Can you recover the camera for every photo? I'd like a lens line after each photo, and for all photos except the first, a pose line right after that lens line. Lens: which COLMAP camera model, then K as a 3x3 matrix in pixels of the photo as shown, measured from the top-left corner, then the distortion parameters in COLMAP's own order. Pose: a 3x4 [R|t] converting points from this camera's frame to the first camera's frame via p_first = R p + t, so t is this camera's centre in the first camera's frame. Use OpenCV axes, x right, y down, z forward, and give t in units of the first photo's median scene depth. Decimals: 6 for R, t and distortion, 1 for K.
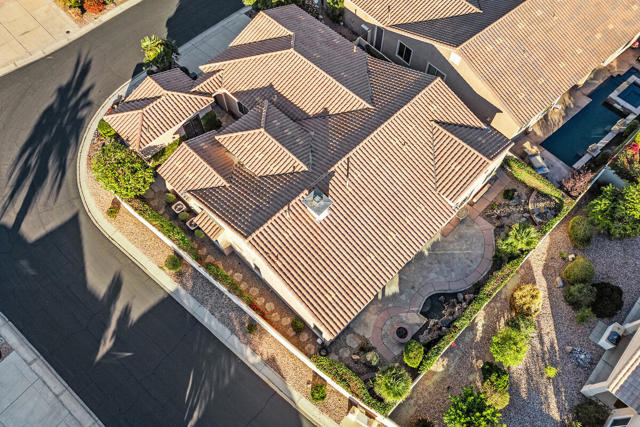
lens RADIAL K [[449.5, 0, 320.0], [0, 449.5, 213.5], [0, 0, 1]] dist [0.075862, -0.074923]
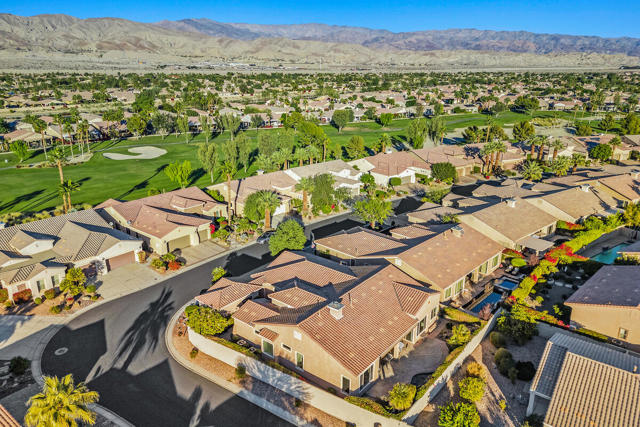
lens RADIAL K [[449.5, 0, 320.0], [0, 449.5, 213.5], [0, 0, 1]] dist [0.075862, -0.074923]
pose [[0.994111, -0.032974, 0.103225, -0.198385], [0.094560, 0.729220, -0.677715, 0.747496], [-0.052926, 0.683485, 0.728043, -0.430107]]
